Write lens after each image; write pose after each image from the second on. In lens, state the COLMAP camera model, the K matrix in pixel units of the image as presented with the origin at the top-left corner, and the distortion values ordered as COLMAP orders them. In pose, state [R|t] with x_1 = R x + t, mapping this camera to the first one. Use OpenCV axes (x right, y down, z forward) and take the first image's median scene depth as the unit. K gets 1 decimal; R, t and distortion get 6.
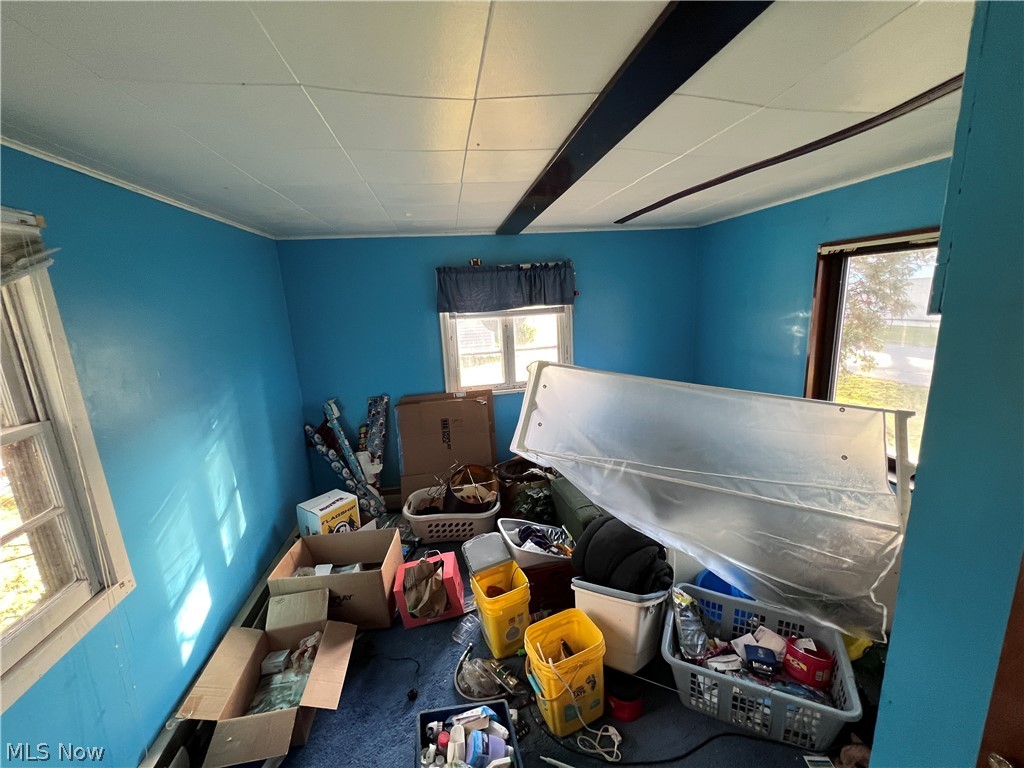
lens RADIAL K [[411.0, 0, 510.8], [0, 411.0, 382.3], [0, 0, 1]] dist [0.000563, -0.000303]
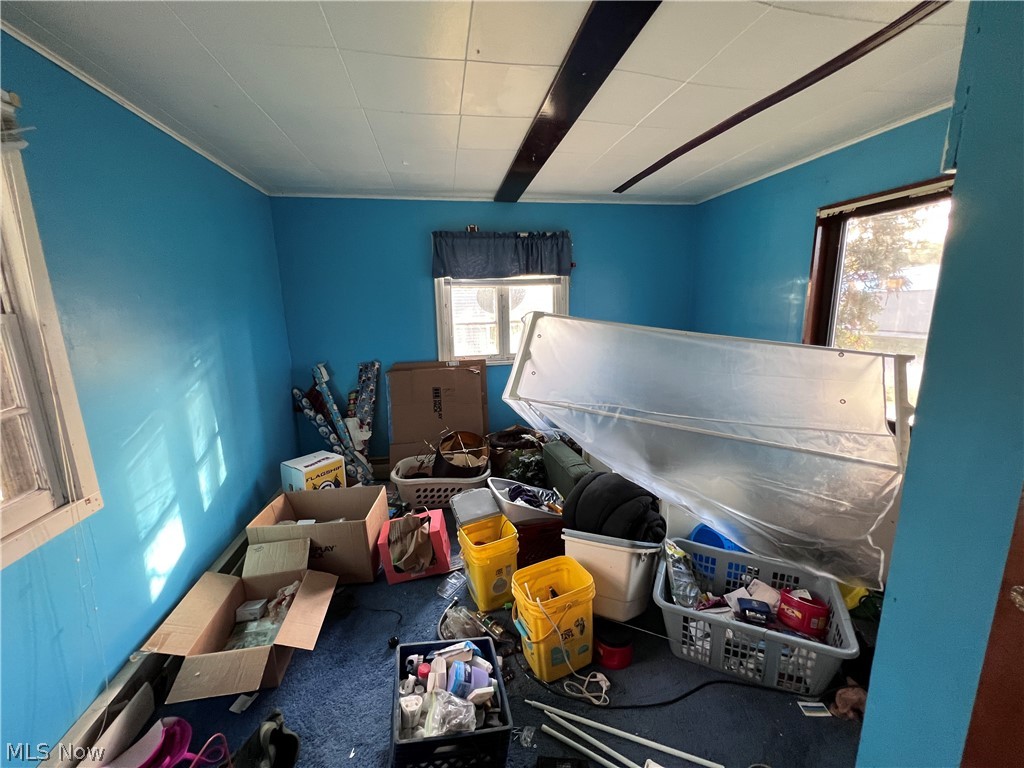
lens RADIAL K [[411.0, 0, 510.8], [0, 411.0, 382.2], [0, 0, 1]] dist [0.000563, -0.000303]
pose [[0.999530, 0.027175, 0.014165, 0.004012], [-0.026960, 0.999522, -0.015160, 0.154581], [-0.014570, 0.014771, 0.999785, 0.027162]]
